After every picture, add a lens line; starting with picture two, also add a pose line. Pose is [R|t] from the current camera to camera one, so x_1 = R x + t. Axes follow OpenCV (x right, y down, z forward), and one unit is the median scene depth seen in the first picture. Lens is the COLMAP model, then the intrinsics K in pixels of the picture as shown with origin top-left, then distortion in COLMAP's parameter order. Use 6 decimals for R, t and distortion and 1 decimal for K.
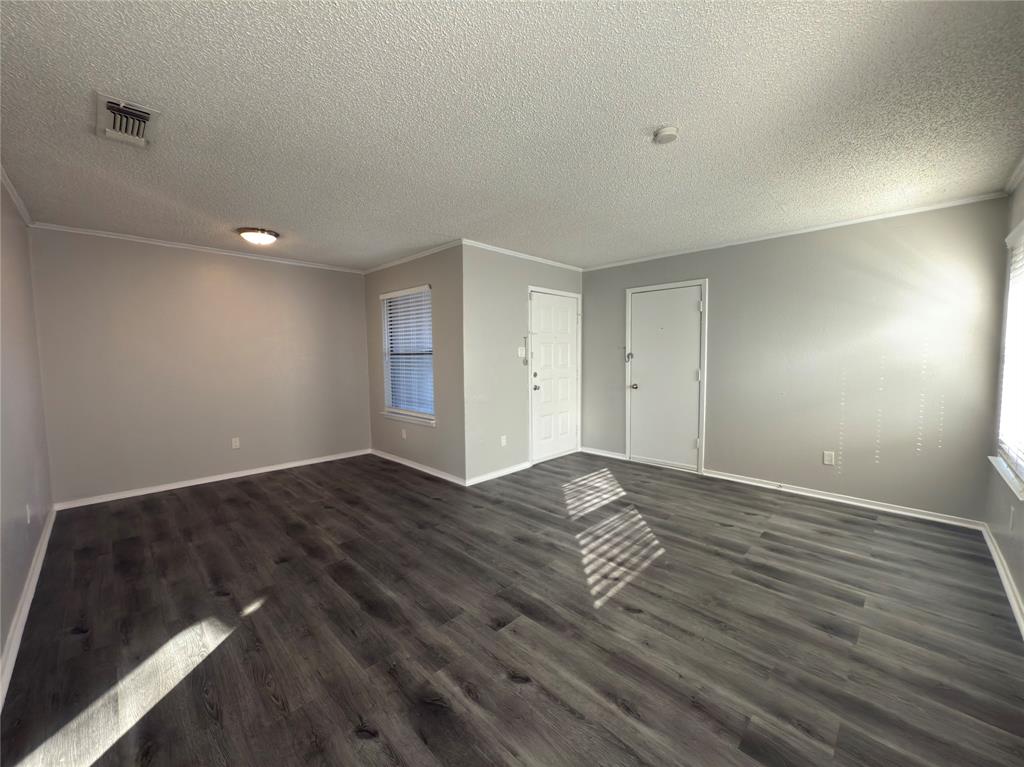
lens RADIAL K [[406.4, 0, 512.4], [0, 406.4, 382.2], [0, 0, 1]] dist [-0.000073, 0.000367]
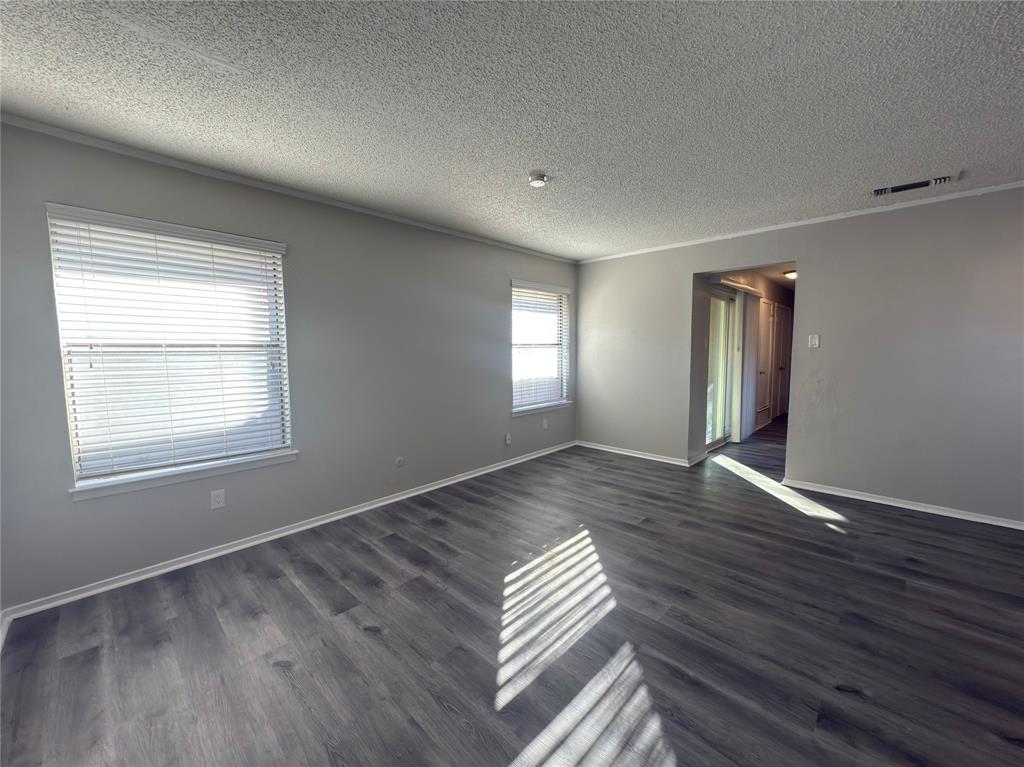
lens RADIAL K [[406.4, 0, 512.4], [0, 406.4, 382.2], [0, 0, 1]] dist [-0.000073, 0.000367]
pose [[-0.999732, 0.014786, -0.017804, 0.355861], [0.011901, 0.988238, 0.152461, -0.120523], [0.019848, 0.152208, -0.988149, 1.716747]]
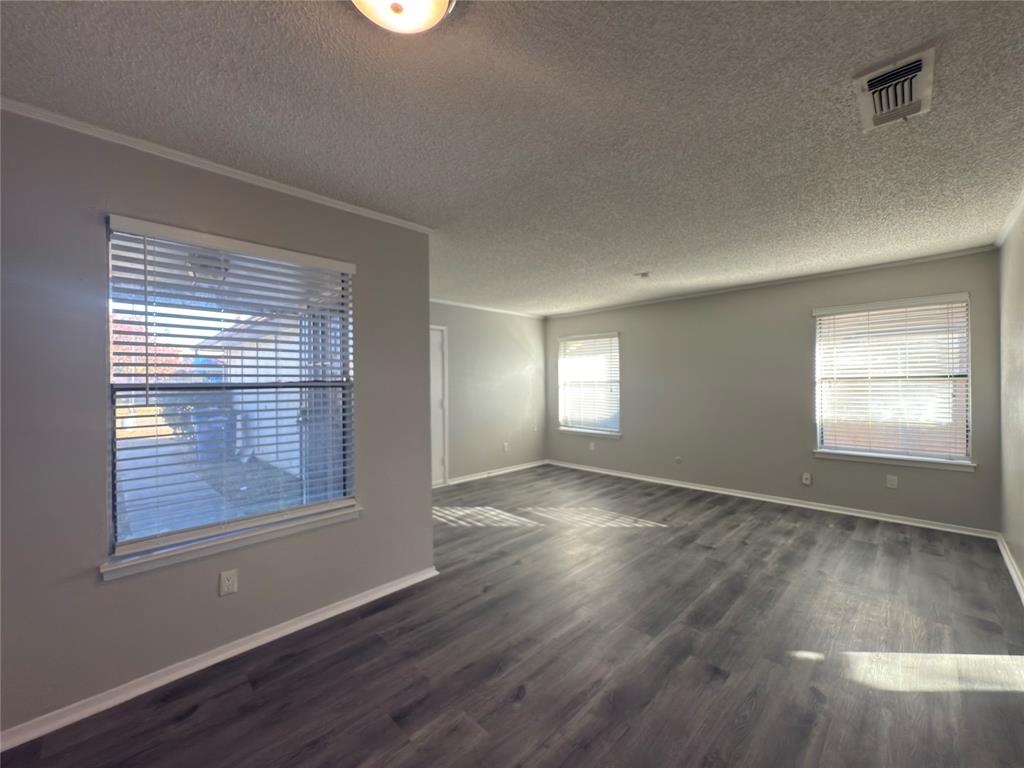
lens RADIAL K [[406.4, 0, 512.4], [0, 406.4, 382.7], [0, 0, 1]] dist [-0.000073, 0.000367]
pose [[0.011923, 0.008042, 0.999897, -1.187786], [0.079255, 0.996814, -0.008962, -0.083840], [-0.996783, 0.079354, 0.011247, 1.209300]]
